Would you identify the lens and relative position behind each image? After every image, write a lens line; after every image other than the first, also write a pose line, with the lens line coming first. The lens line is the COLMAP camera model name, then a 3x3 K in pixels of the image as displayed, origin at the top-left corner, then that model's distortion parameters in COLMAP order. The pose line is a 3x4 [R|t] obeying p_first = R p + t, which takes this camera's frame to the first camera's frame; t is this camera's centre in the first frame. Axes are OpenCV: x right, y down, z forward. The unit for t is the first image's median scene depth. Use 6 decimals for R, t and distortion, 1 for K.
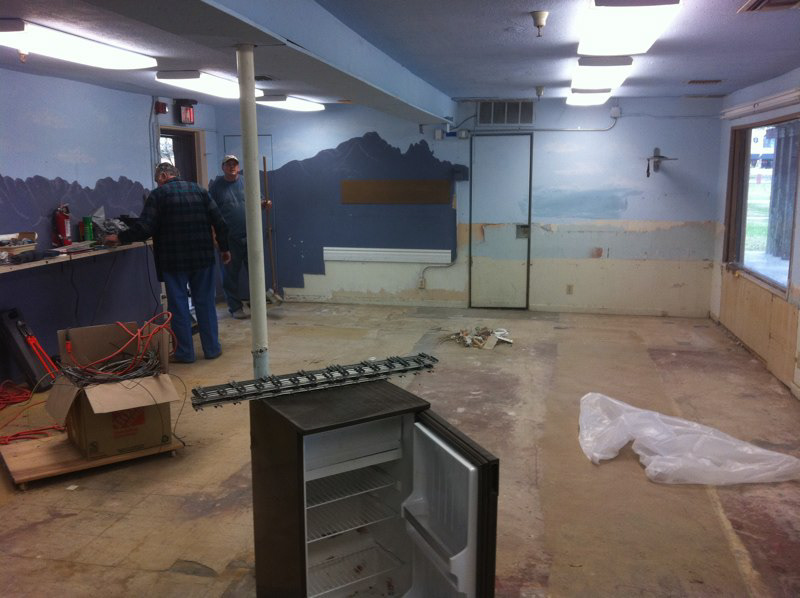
lens RADIAL K [[744.9, 0, 400.0], [0, 744.9, 299.0], [0, 0, 1]] dist [0.018385, -0.002317]
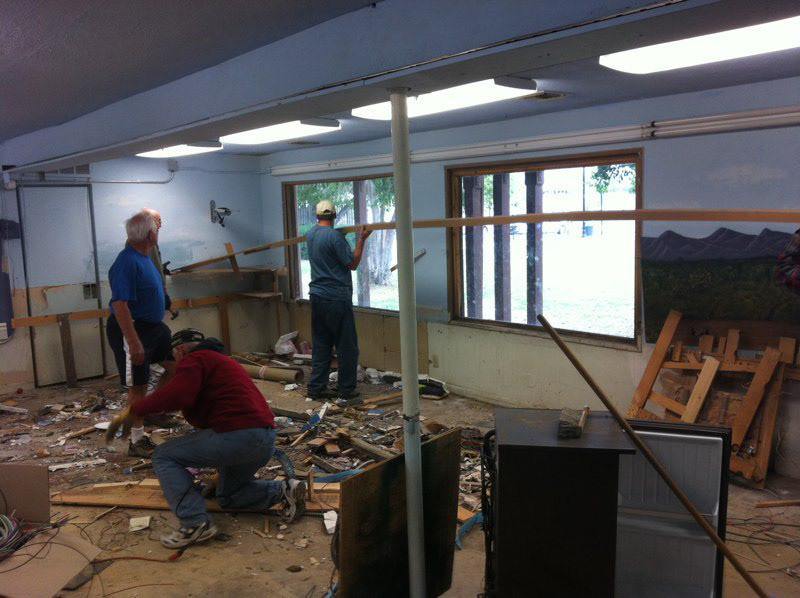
lens RADIAL K [[744.9, 0, 400.0], [0, 744.9, 299.0], [0, 0, 1]] dist [0.018385, -0.002317]
pose [[0.616595, -0.107830, 0.779862, -0.320798], [0.163533, 0.986512, 0.007106, -0.027317], [-0.770109, 0.123152, 0.625912, 0.146013]]
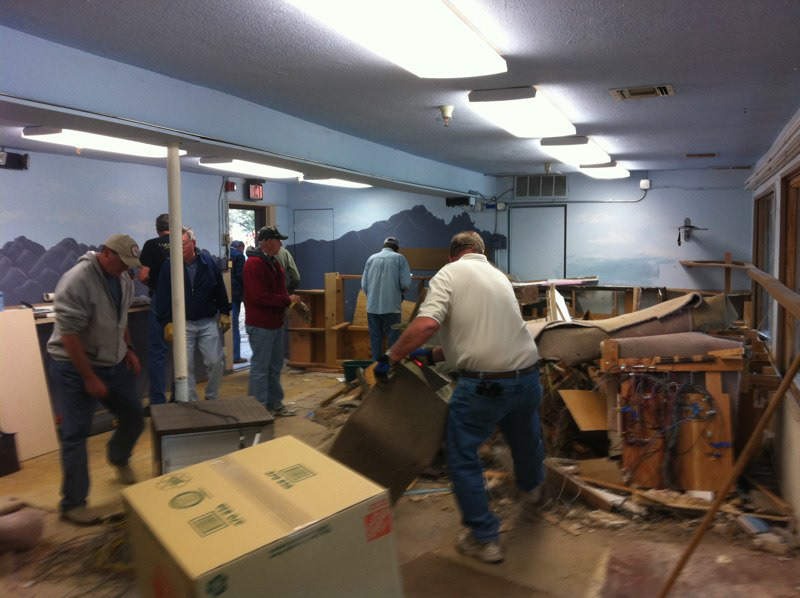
lens RADIAL K [[744.9, 0, 400.0], [0, 744.9, 299.0], [0, 0, 1]] dist [0.018385, -0.002317]
pose [[0.983290, 0.013929, -0.181511, 0.139722], [-0.030985, 0.995325, -0.091472, 0.013882], [0.179388, 0.095568, 0.979125, -0.061490]]
